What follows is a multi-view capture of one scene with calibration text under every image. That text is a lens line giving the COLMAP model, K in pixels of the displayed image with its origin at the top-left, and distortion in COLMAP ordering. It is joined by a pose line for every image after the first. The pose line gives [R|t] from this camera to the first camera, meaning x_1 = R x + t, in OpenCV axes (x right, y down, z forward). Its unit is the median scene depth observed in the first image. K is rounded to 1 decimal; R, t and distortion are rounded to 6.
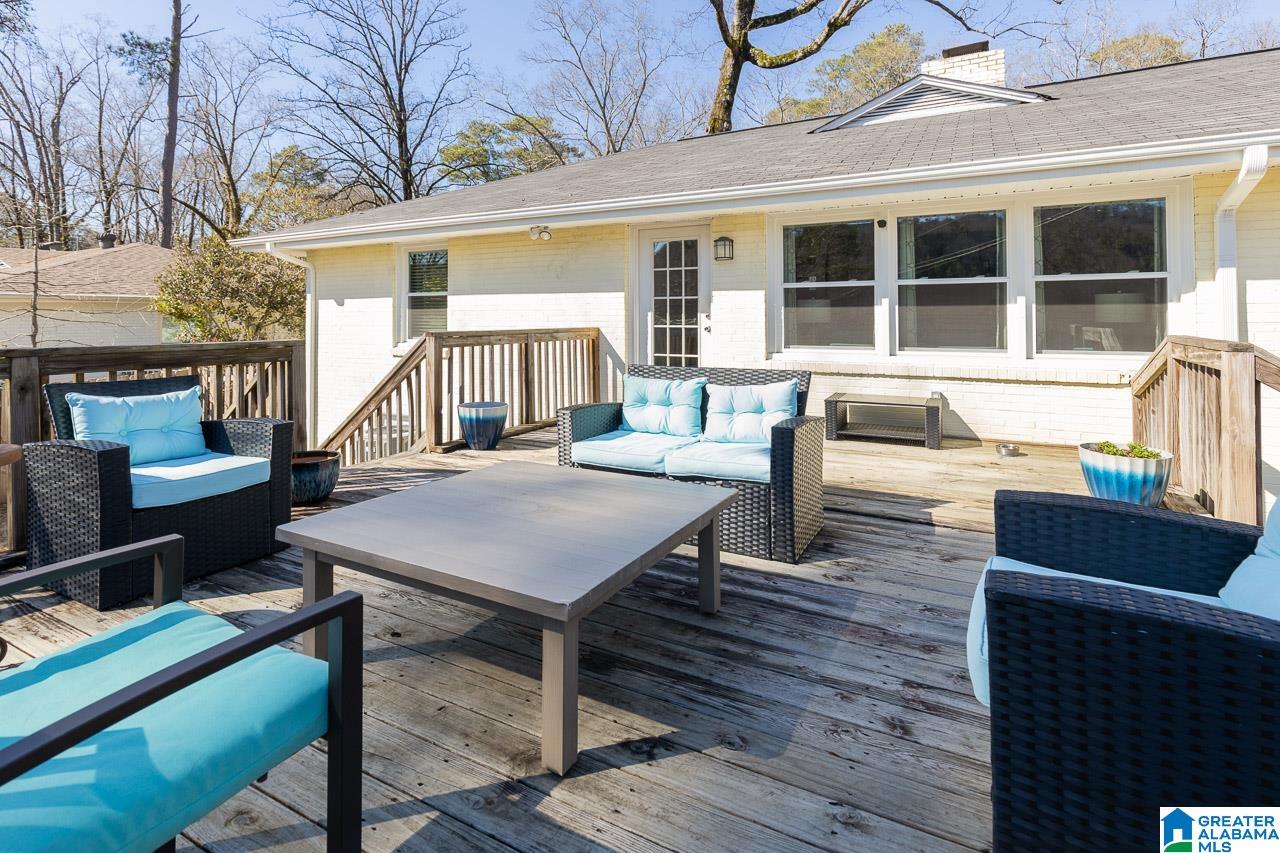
lens RADIAL K [[591.8, 0, 565.0], [0, 591.8, 298.8], [0, 0, 1]] dist [0.000352, -0.001043]
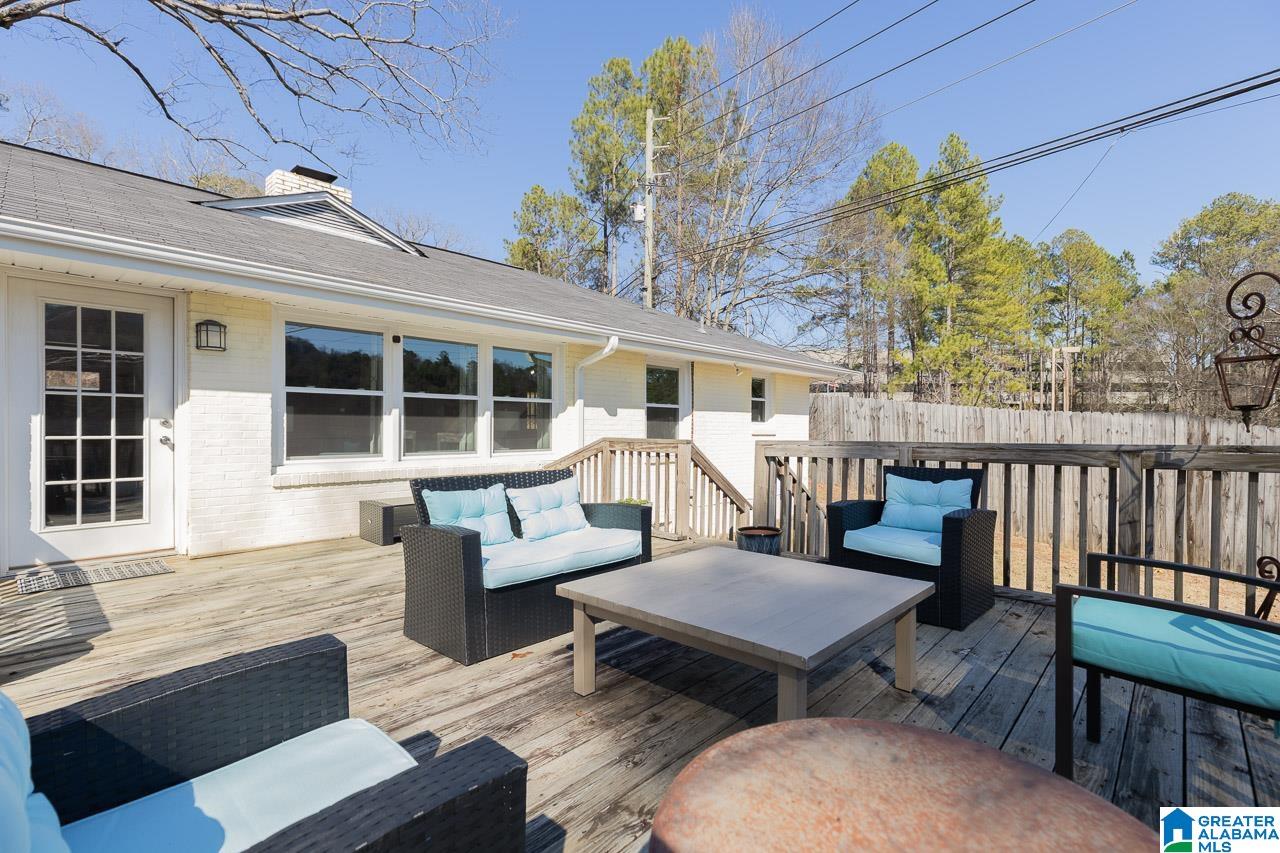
lens RADIAL K [[591.8, 0, 646.7], [0, 591.8, 424.6], [0, 0, 1]] dist [0.000352, -0.001043]
pose [[0.211894, 0.007192, 0.977266, -0.351545], [-0.036289, 0.999341, 0.000514, 0.009331], [-0.976619, -0.035573, 0.212016, 0.264991]]
